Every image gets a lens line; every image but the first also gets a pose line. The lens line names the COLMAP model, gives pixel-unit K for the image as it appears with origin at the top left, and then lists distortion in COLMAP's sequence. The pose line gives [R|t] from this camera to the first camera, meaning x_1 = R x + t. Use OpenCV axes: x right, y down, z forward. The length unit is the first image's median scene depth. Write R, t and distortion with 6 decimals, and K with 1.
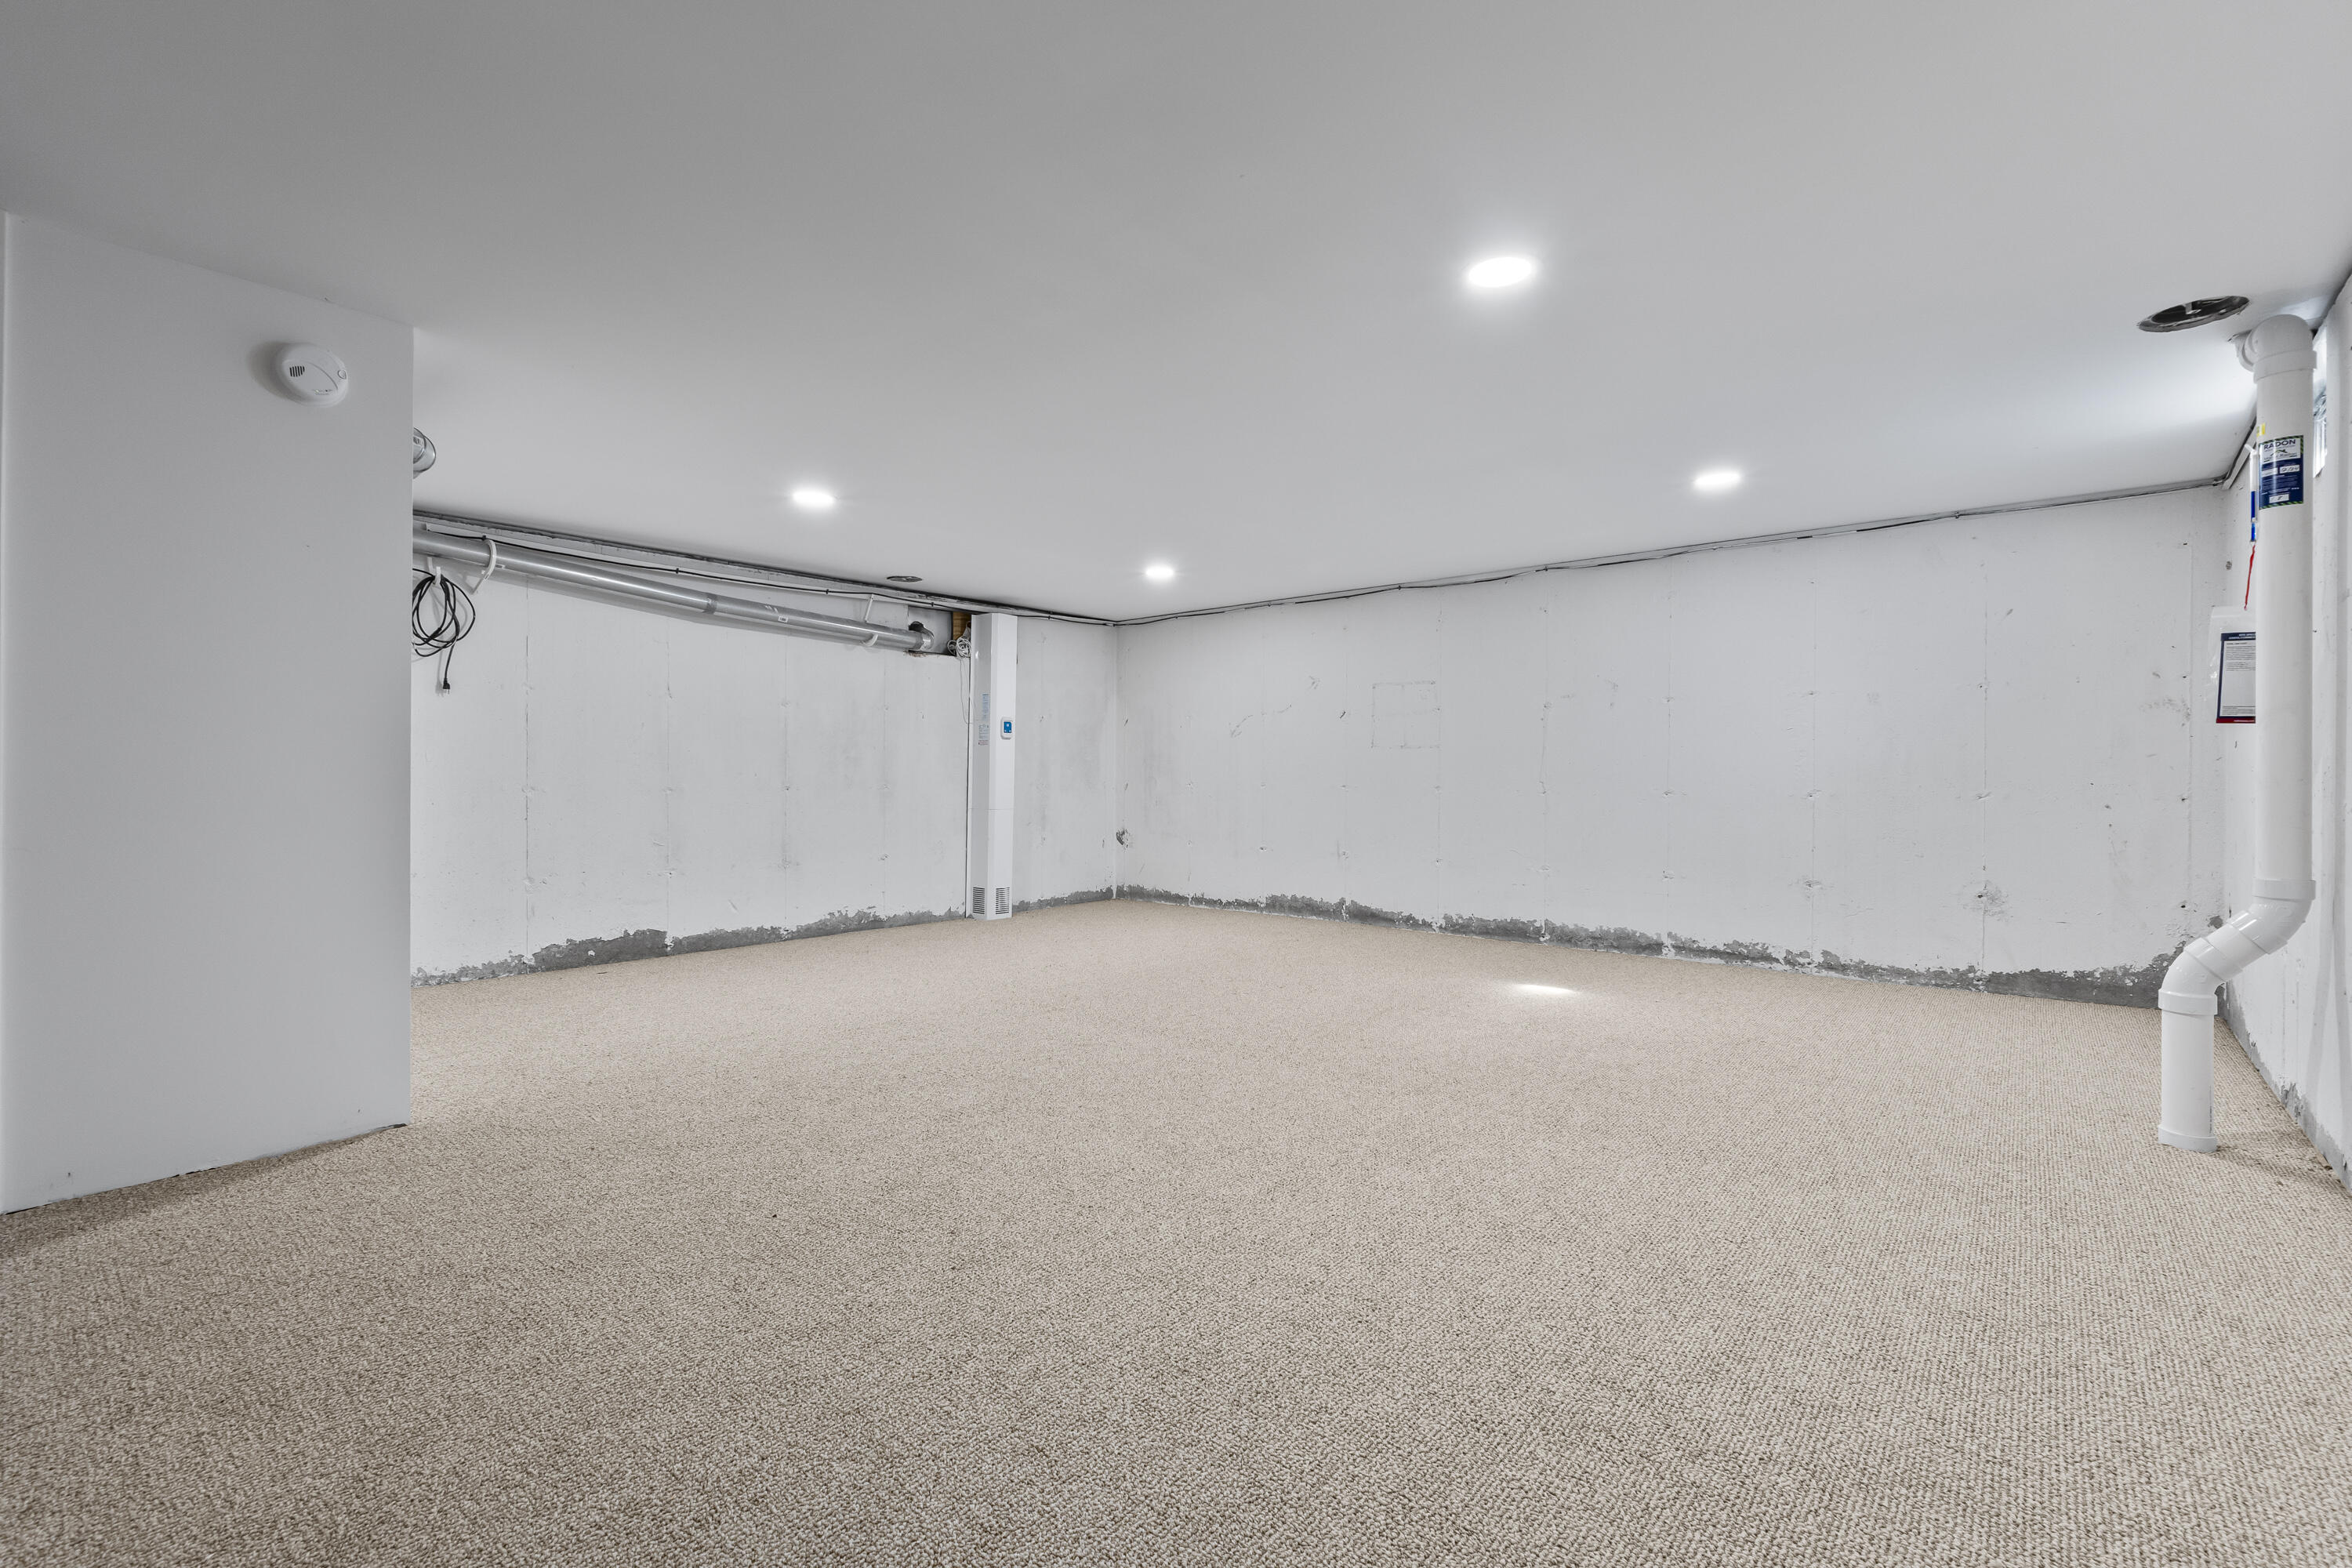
lens RADIAL K [[1001.7, 0, 1177.9], [0, 1001.7, 774.5], [0, 0, 1]] dist [-0.001312, 0.002163]
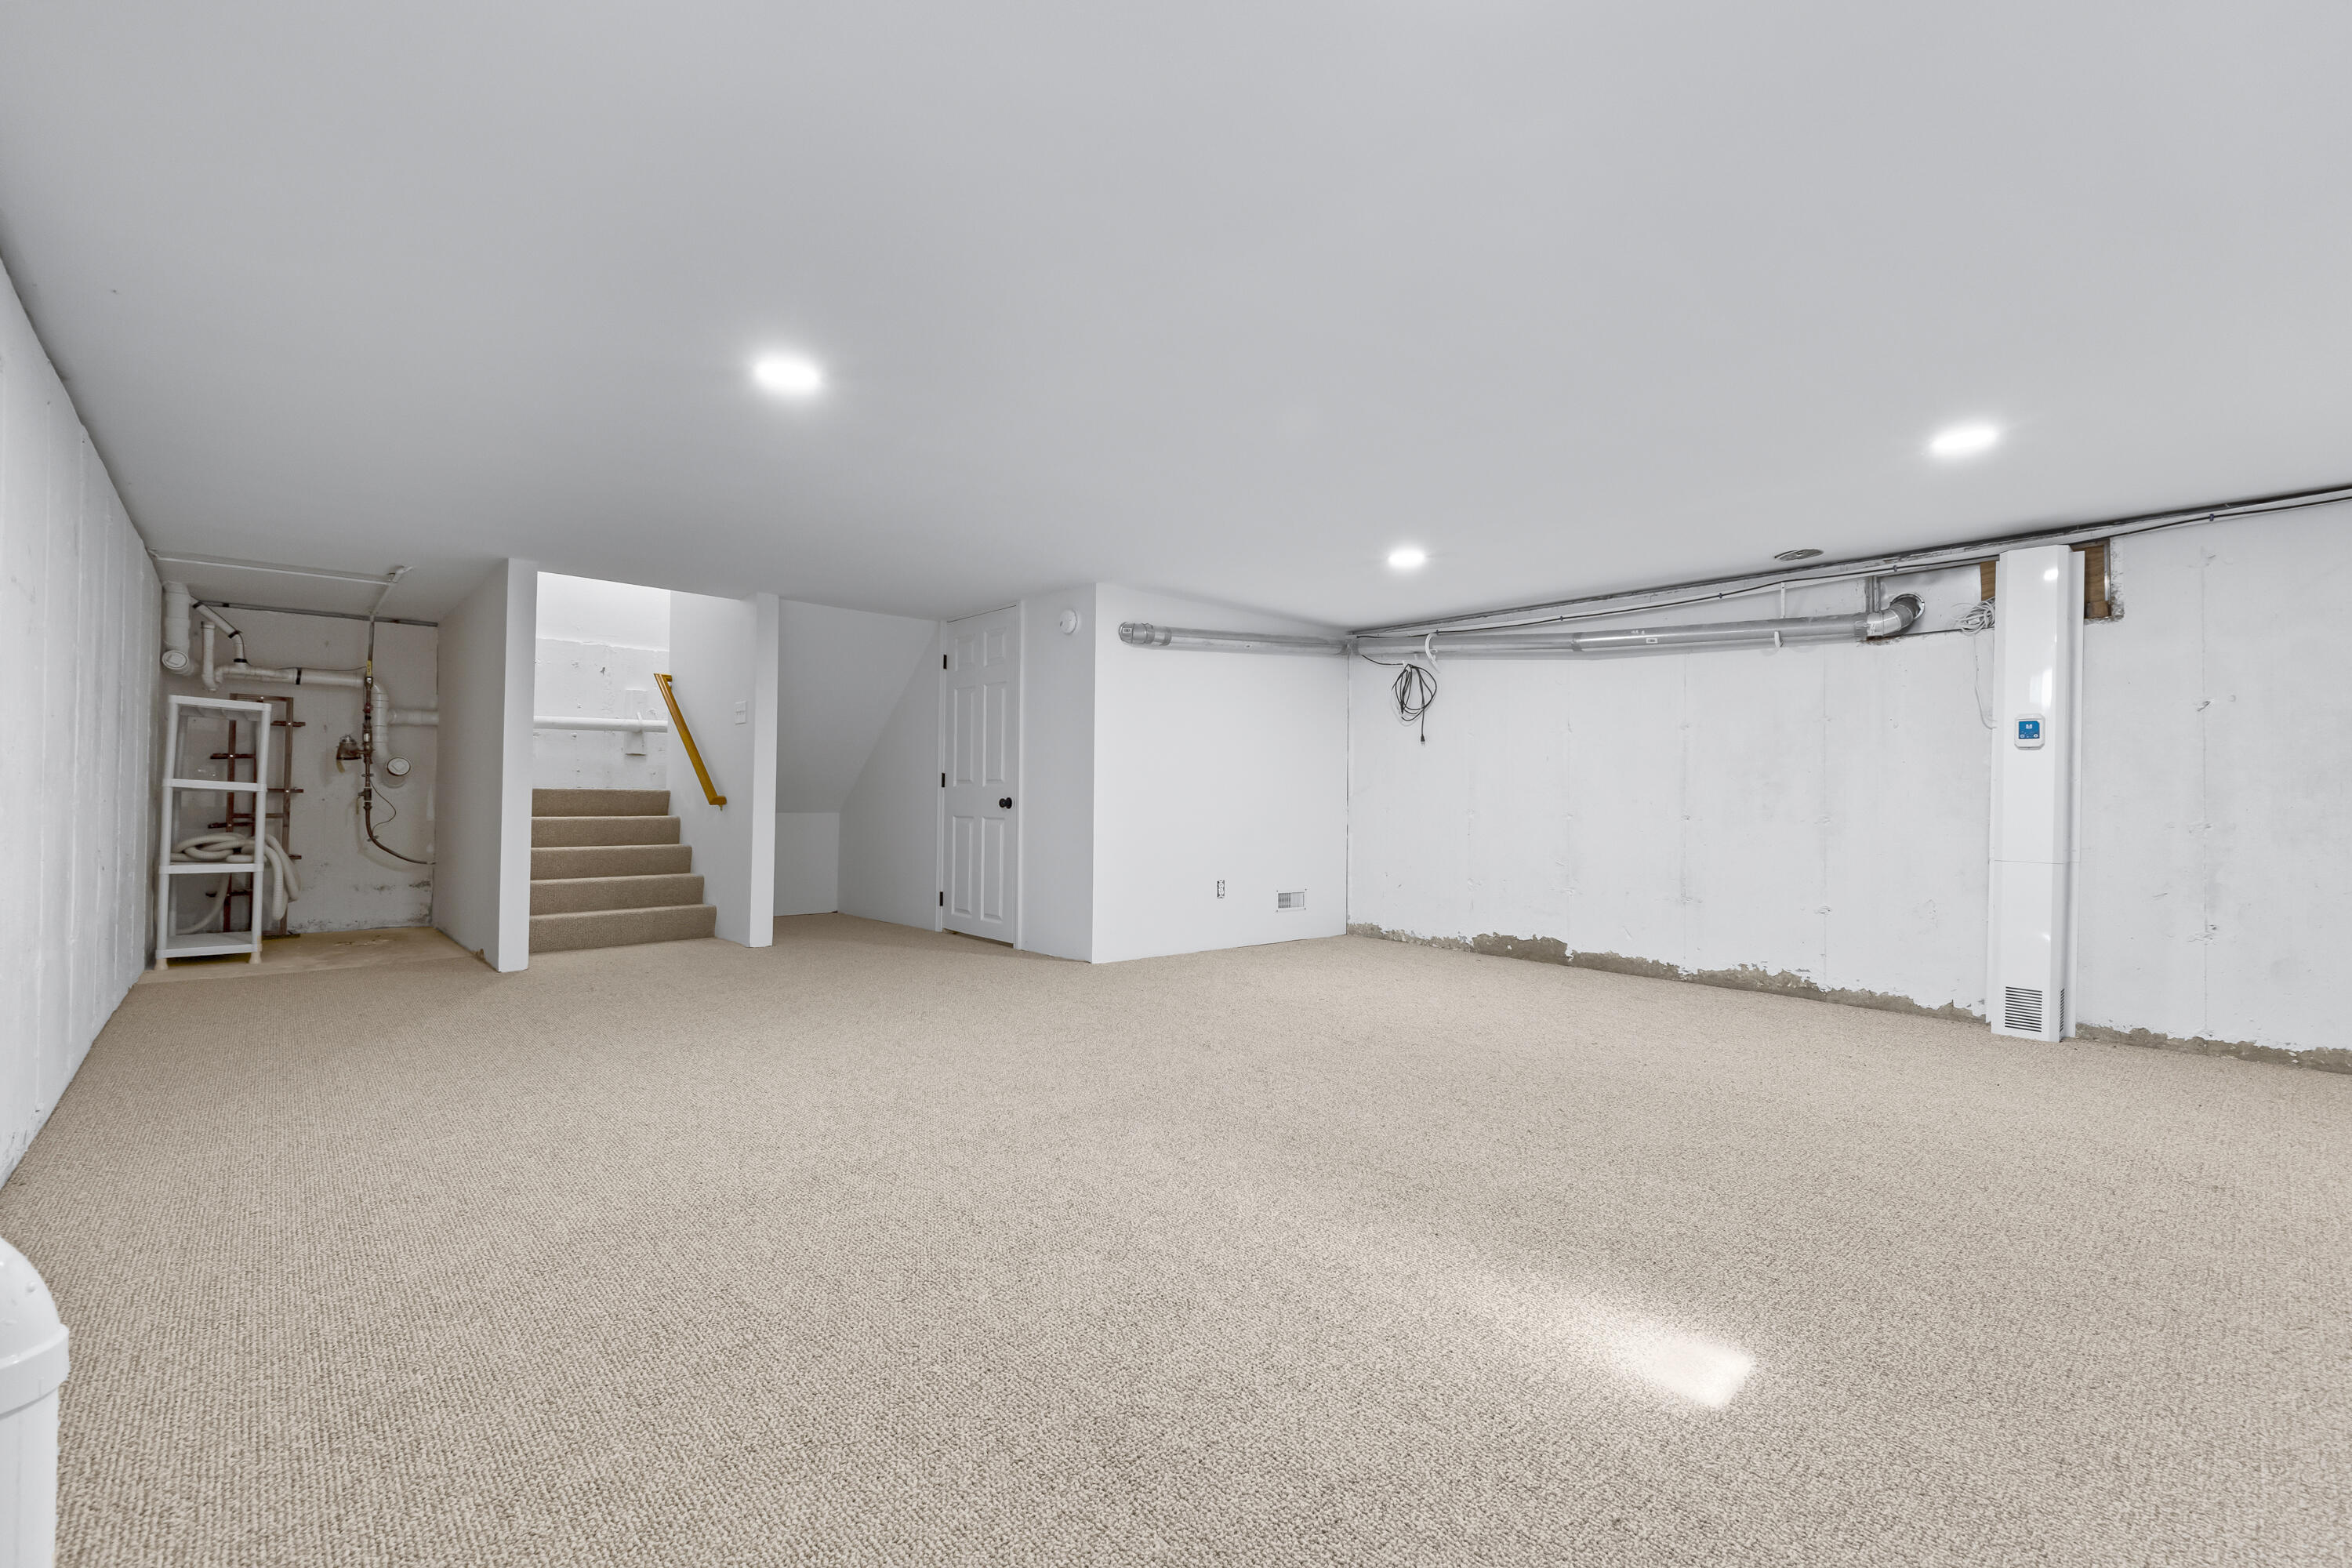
lens RADIAL K [[1001.7, 0, 1178.1], [0, 1001.7, 793.2], [0, 0, 1]] dist [-0.001312, 0.002163]
pose [[-0.106863, -0.008166, -0.994240, 0.613049], [-0.012297, 0.999901, -0.006891, 0.003189], [0.994198, 0.011490, -0.106952, 0.662154]]
